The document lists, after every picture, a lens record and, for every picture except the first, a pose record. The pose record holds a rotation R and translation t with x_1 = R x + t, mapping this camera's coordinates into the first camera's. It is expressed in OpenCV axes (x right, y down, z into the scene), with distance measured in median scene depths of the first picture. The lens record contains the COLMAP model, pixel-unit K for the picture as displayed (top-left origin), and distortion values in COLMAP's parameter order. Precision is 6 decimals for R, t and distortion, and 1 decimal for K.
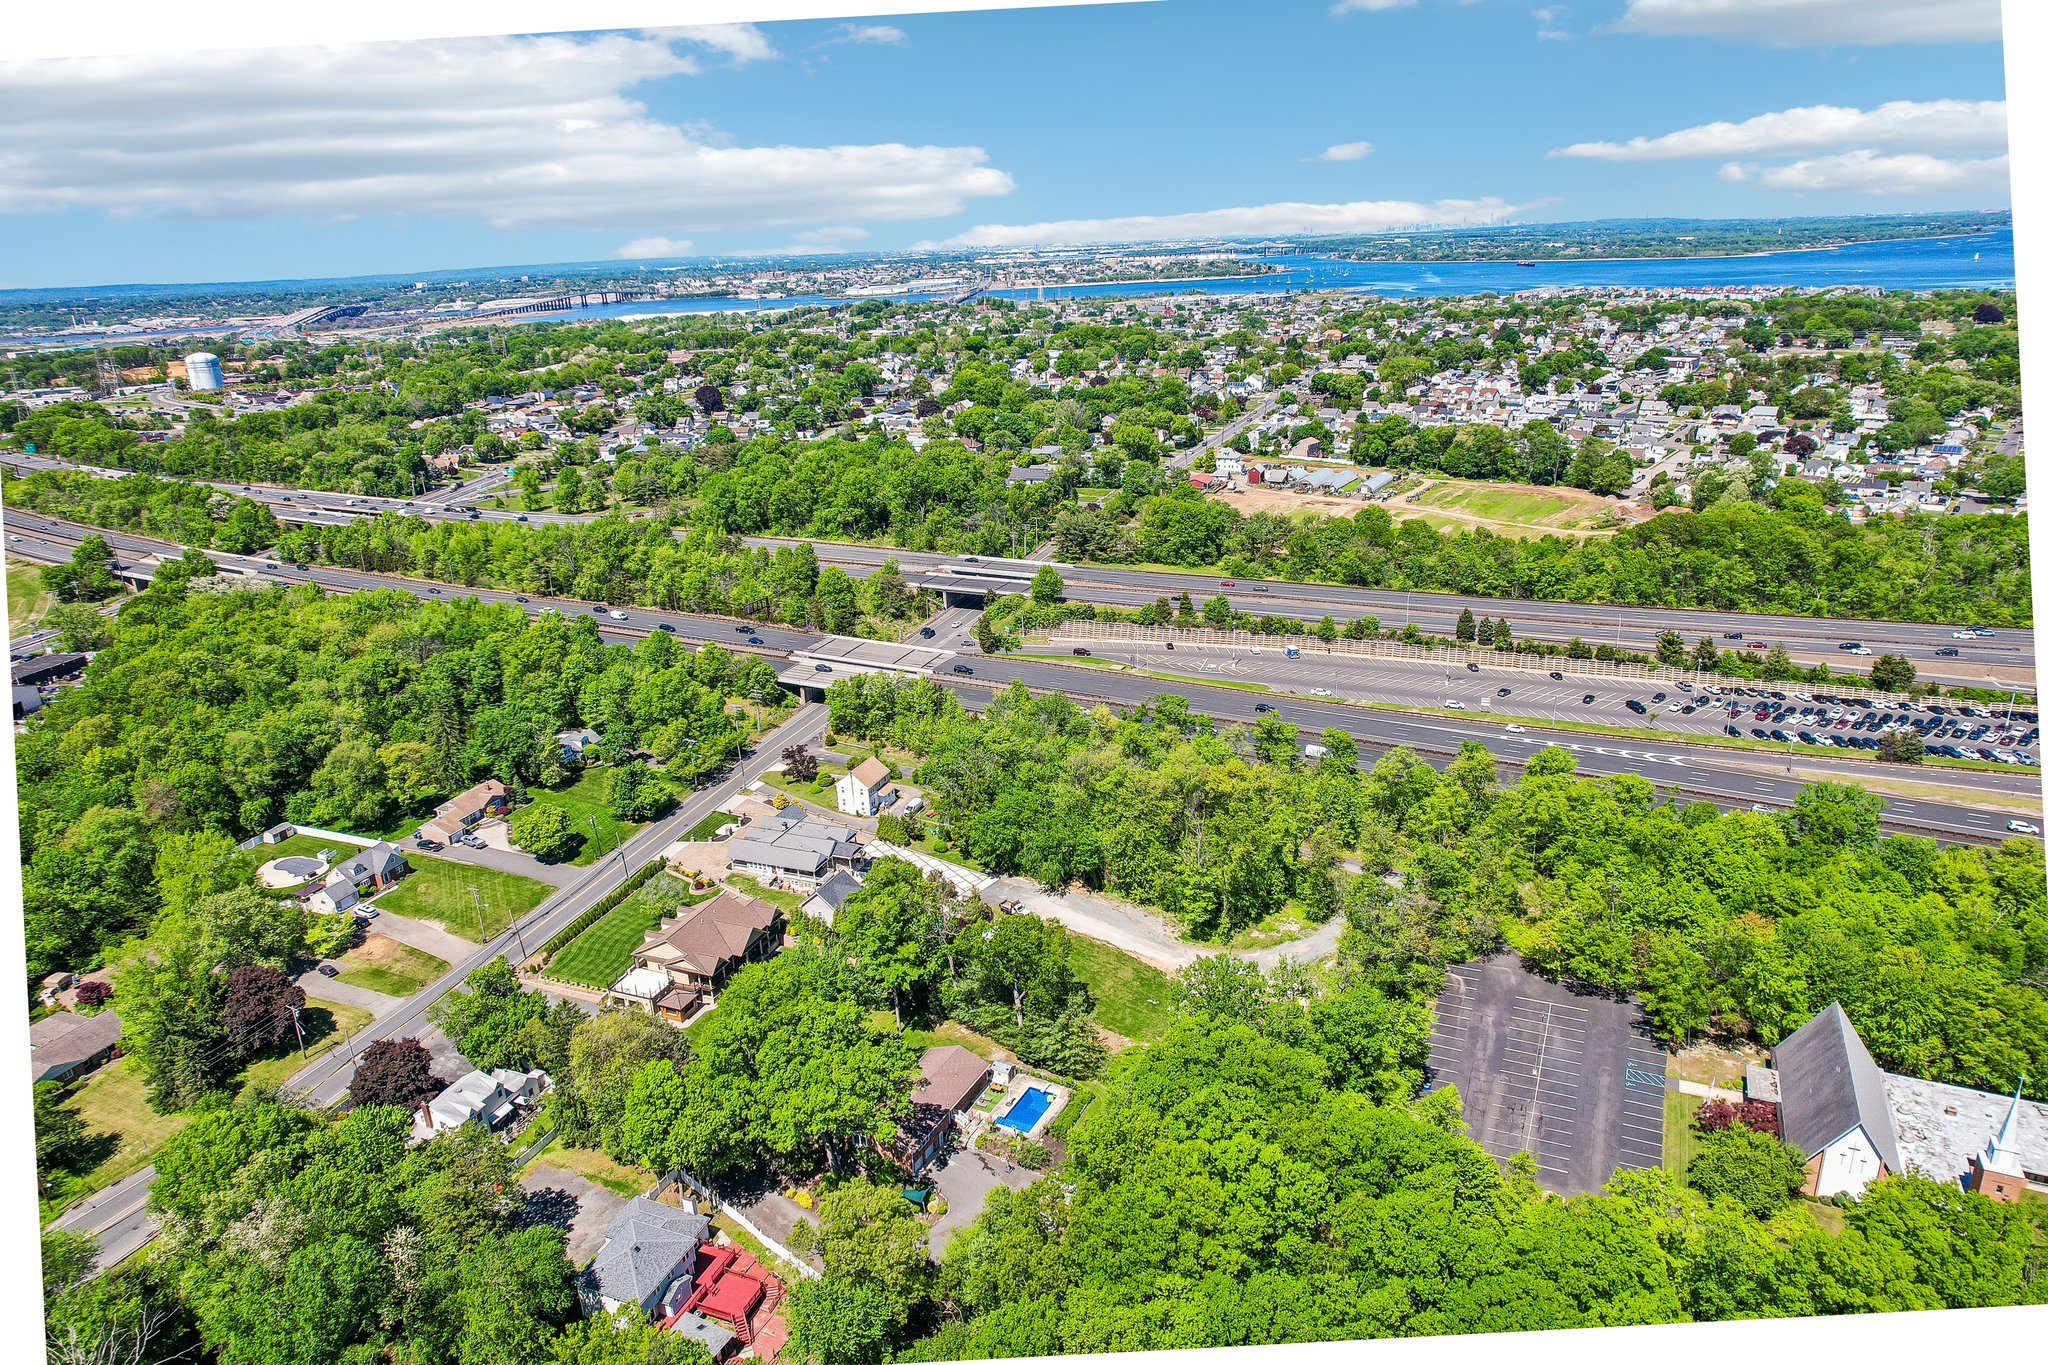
lens RADIAL K [[1283.2, 0, 1024.0], [0, 1283.2, 682.5], [0, 0, 1]] dist [-0.070714, 0.054357]
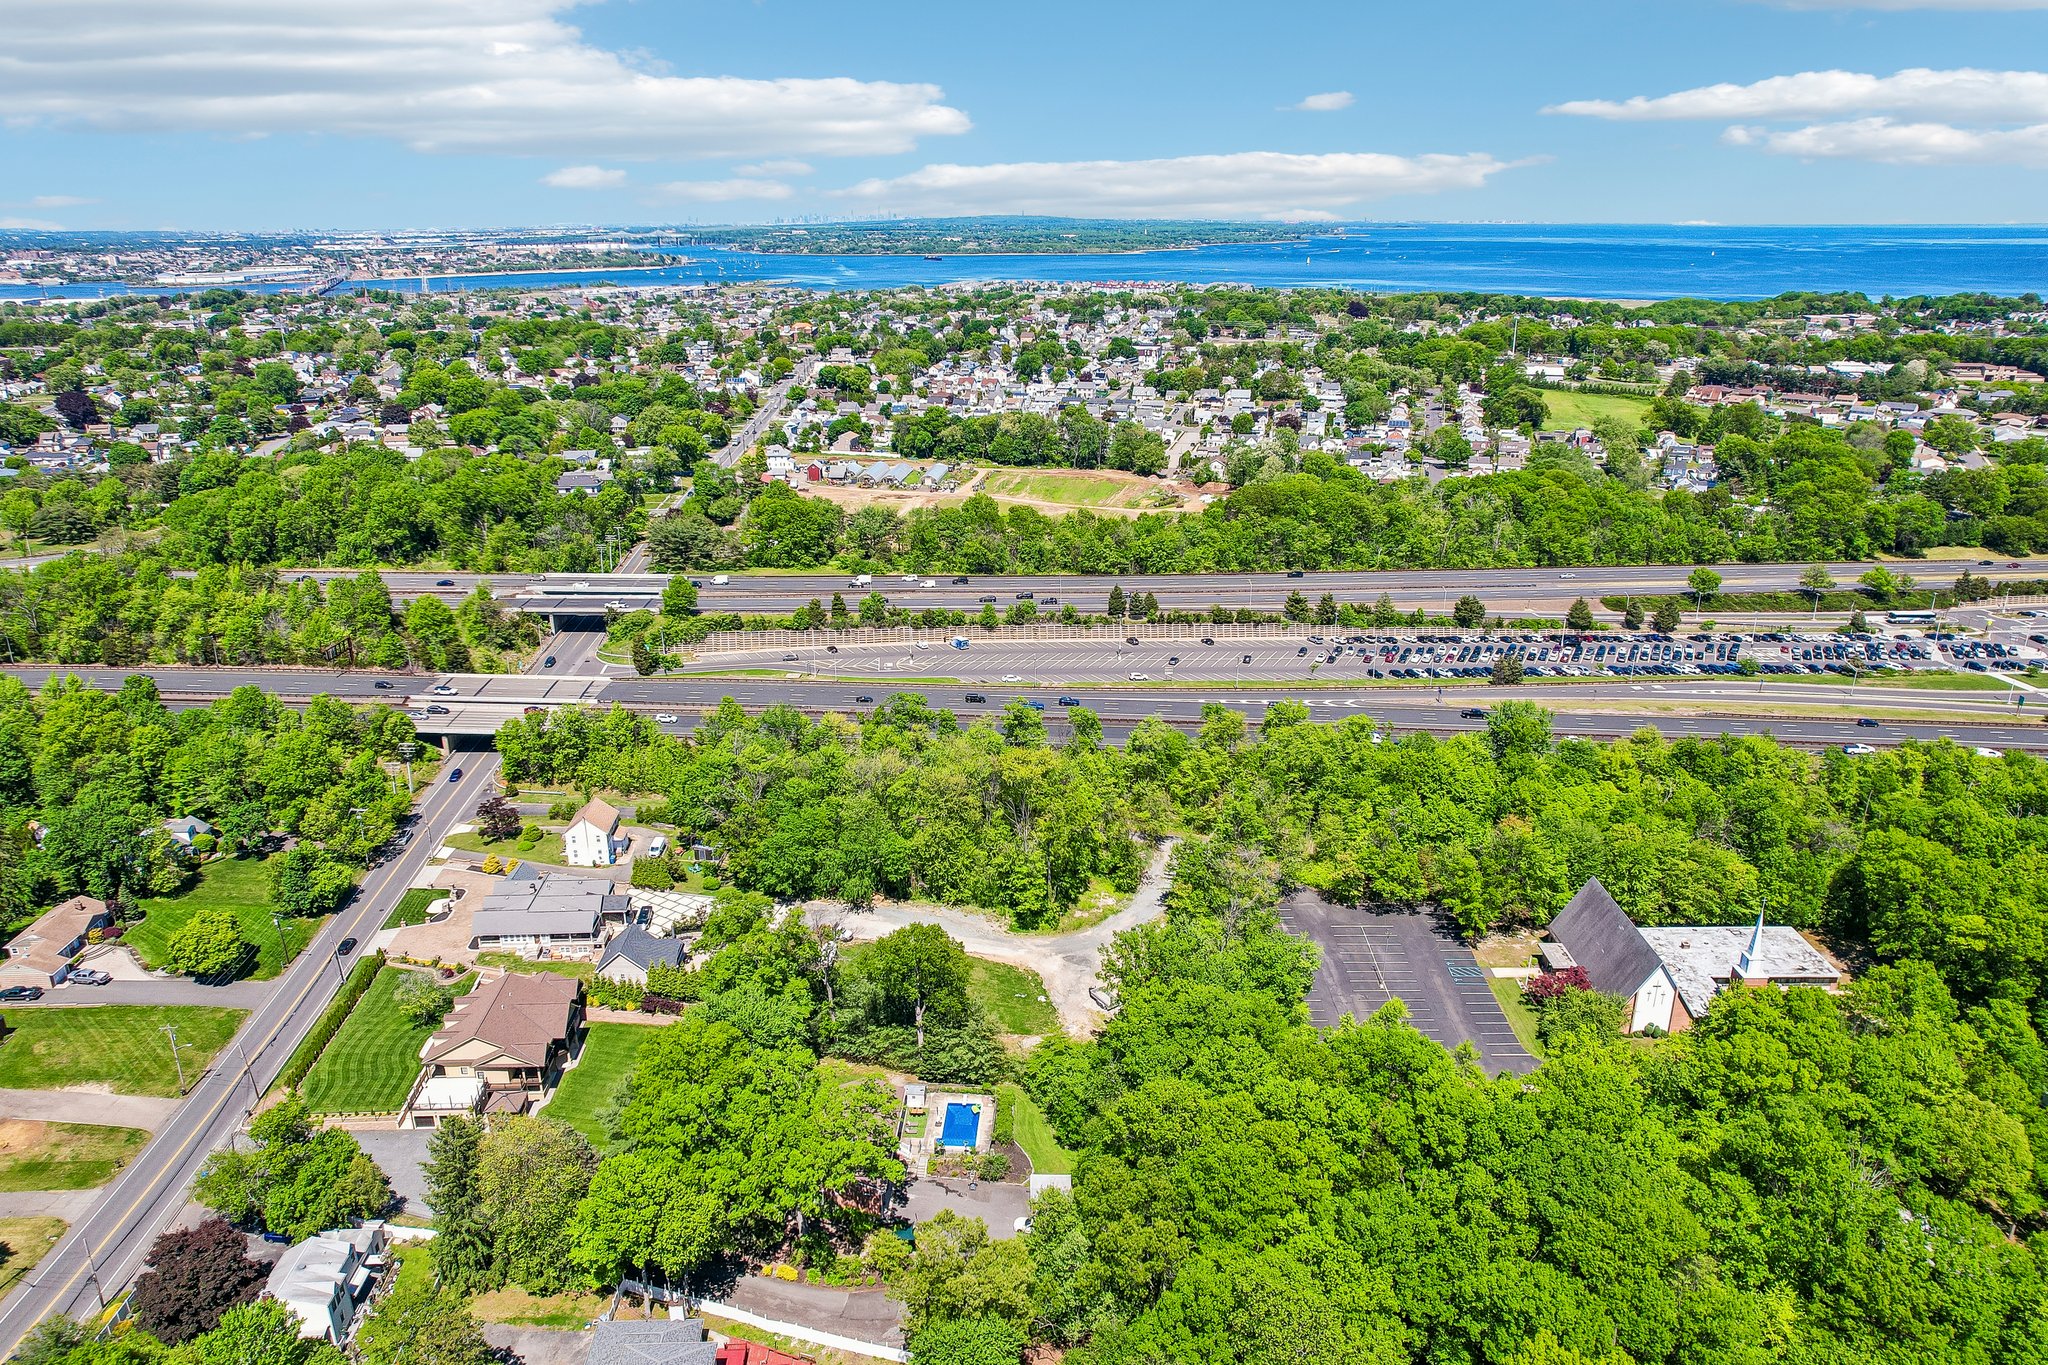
lens RADIAL K [[1369.6, 0, 1019.0], [0, 1369.6, 671.1], [0, 0, 1]] dist [-0.082139, 0.076291]
pose [[0.907054, -0.098106, 0.409425, -0.182051], [0.106578, 0.994302, 0.002137, -0.000020], [-0.407302, 0.041697, 0.912341, 0.021485]]
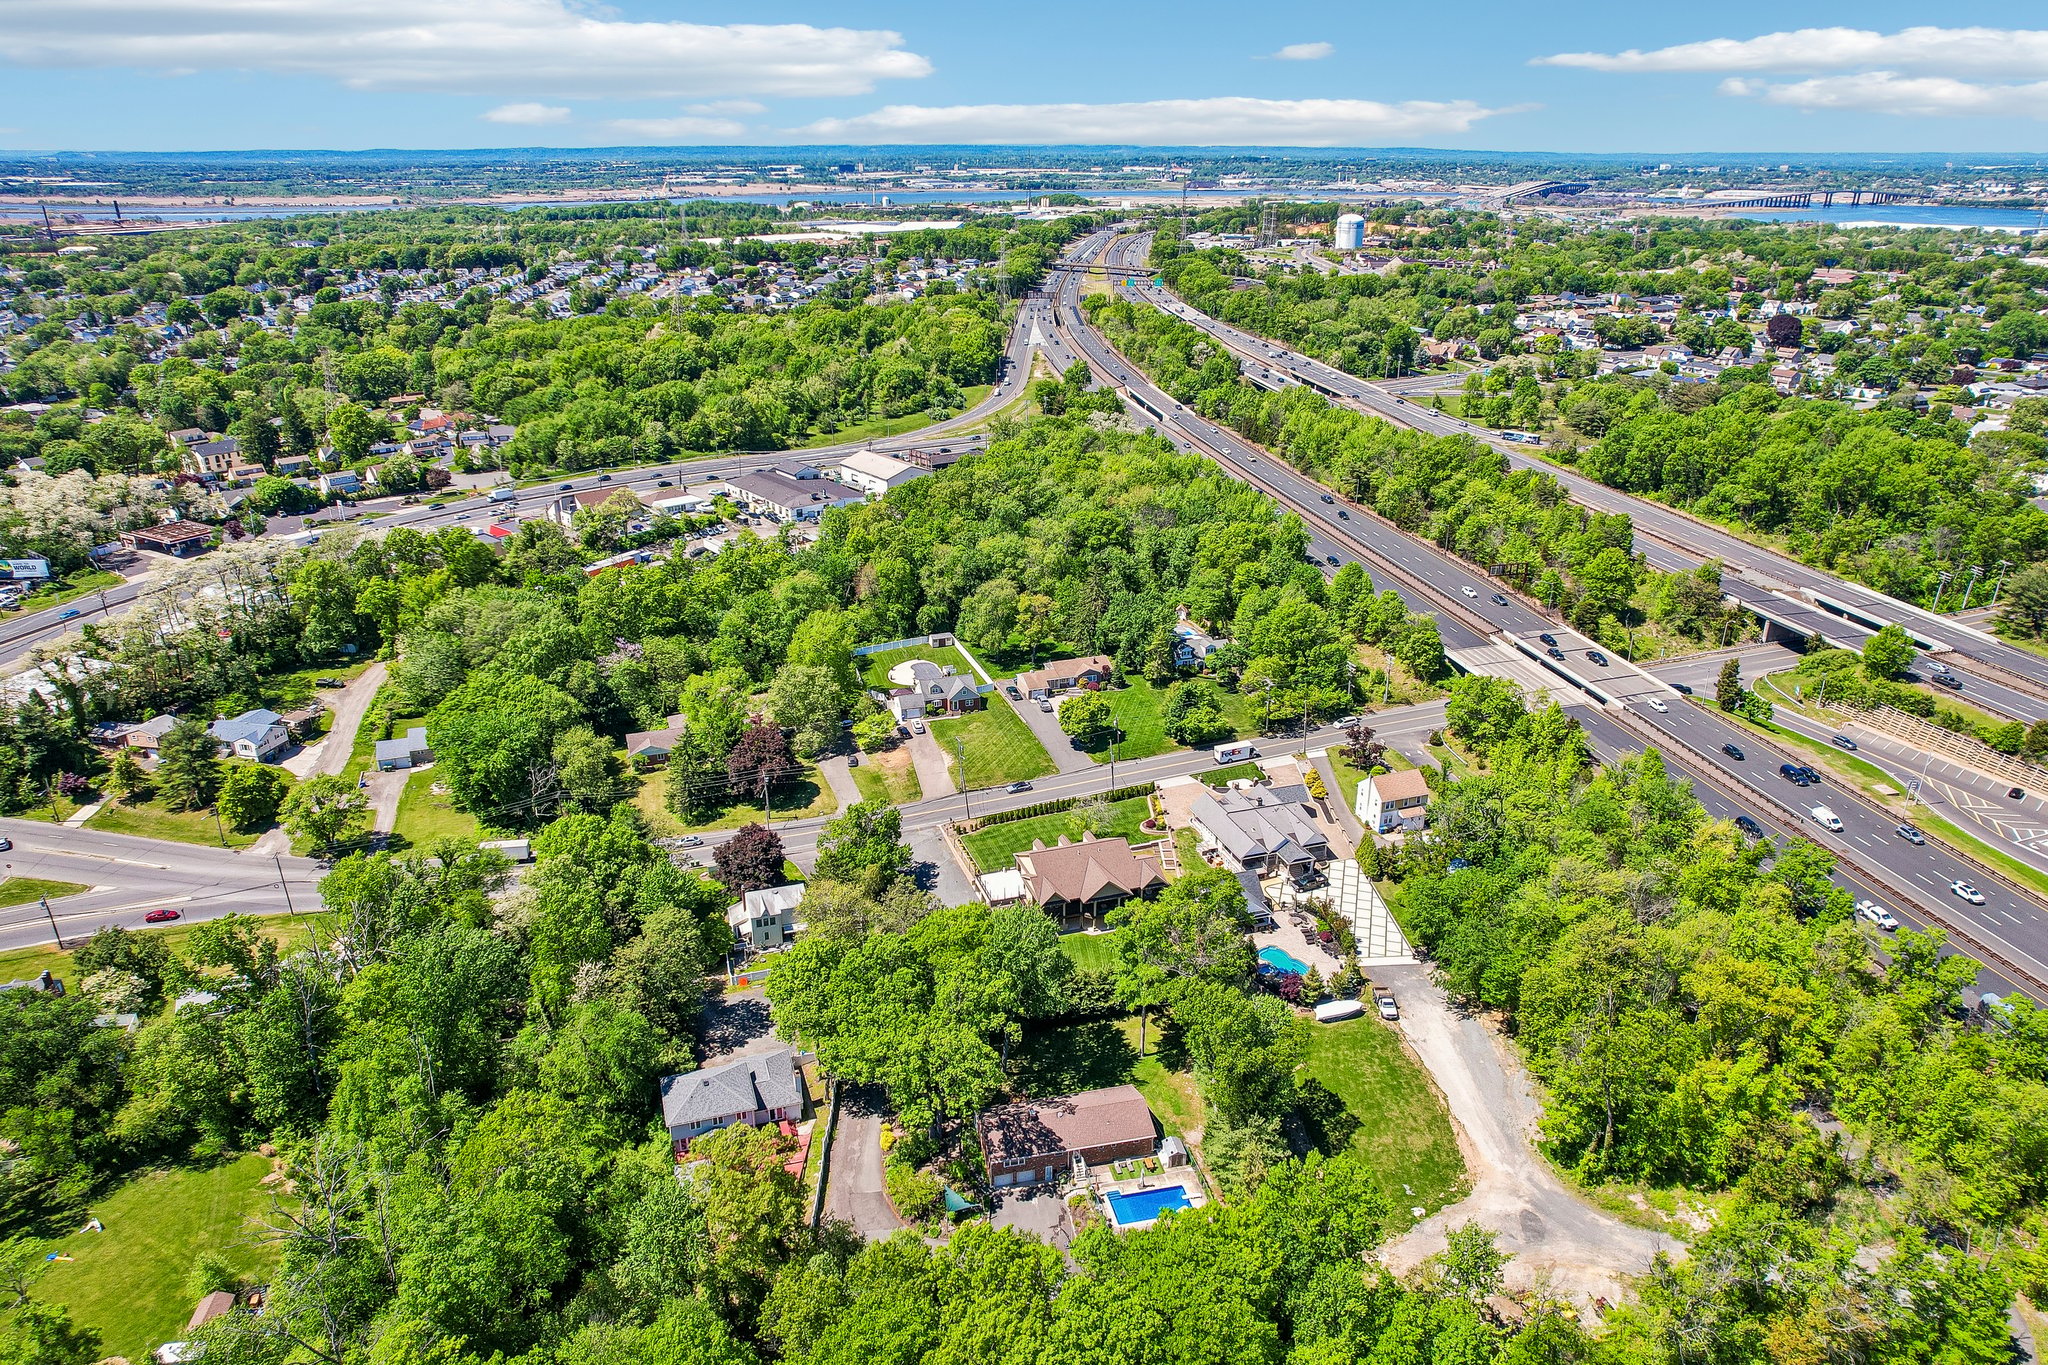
lens RADIAL K [[1345.0, 0, 1029.1], [0, 1345.0, 686.3], [0, 0, 1]] dist [-0.077954, 0.069192]
pose [[0.651928, 0.324738, -0.685227, 0.235572], [-0.275922, 0.943301, 0.184530, -0.067097], [0.706299, 0.068769, 0.704566, 0.162992]]
